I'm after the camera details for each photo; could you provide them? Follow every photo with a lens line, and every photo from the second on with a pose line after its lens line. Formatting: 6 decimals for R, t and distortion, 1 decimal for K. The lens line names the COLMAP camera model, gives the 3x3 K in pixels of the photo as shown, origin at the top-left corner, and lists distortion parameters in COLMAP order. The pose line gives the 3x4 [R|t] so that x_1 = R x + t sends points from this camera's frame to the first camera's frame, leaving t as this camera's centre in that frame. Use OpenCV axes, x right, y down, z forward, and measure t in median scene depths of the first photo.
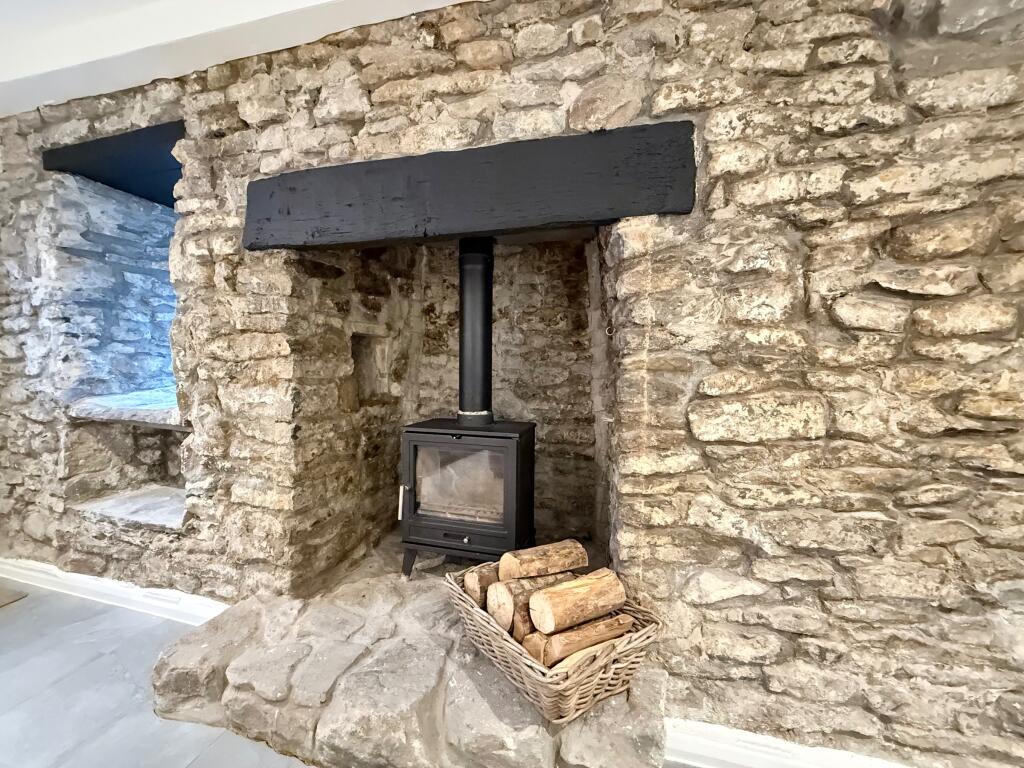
lens RADIAL K [[410.8, 0, 507.7], [0, 410.8, 384.7], [0, 0, 1]] dist [-0.001028, -0.000305]
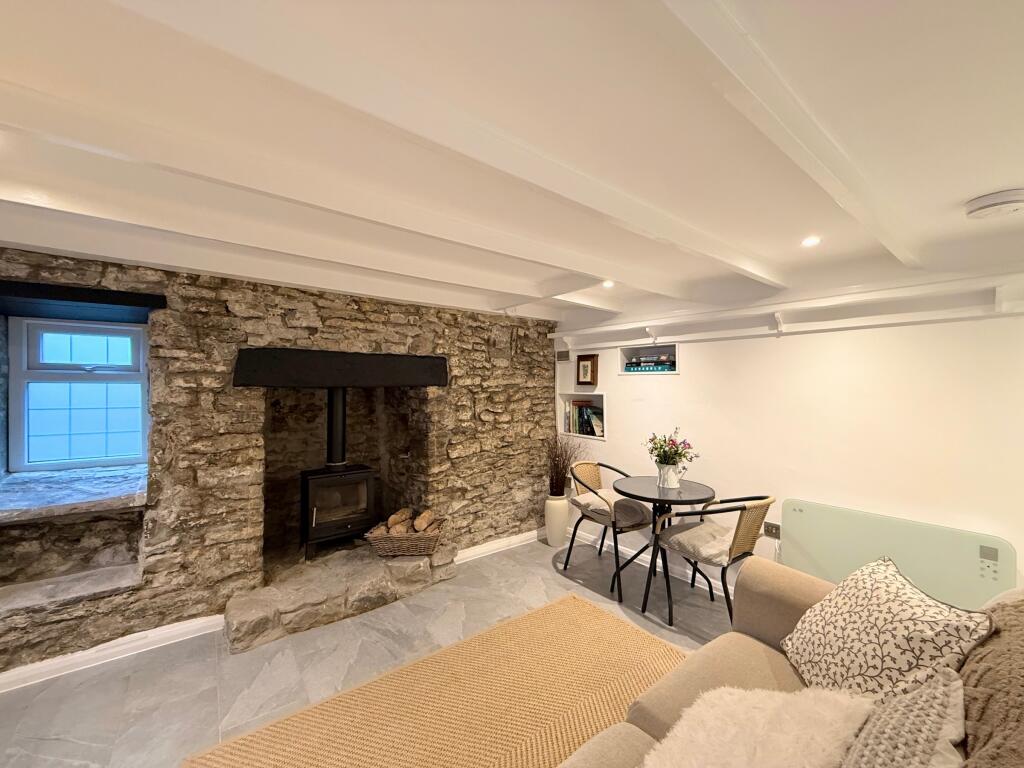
lens RADIAL K [[410.8, 0, 507.7], [0, 410.8, 384.7], [0, 0, 1]] dist [-0.001028, -0.000305]
pose [[0.599985, -0.000737, 0.800011, -1.757508], [0.057079, 0.997490, -0.041889, -0.265973], [-0.797972, 0.070797, 0.598522, -1.237668]]
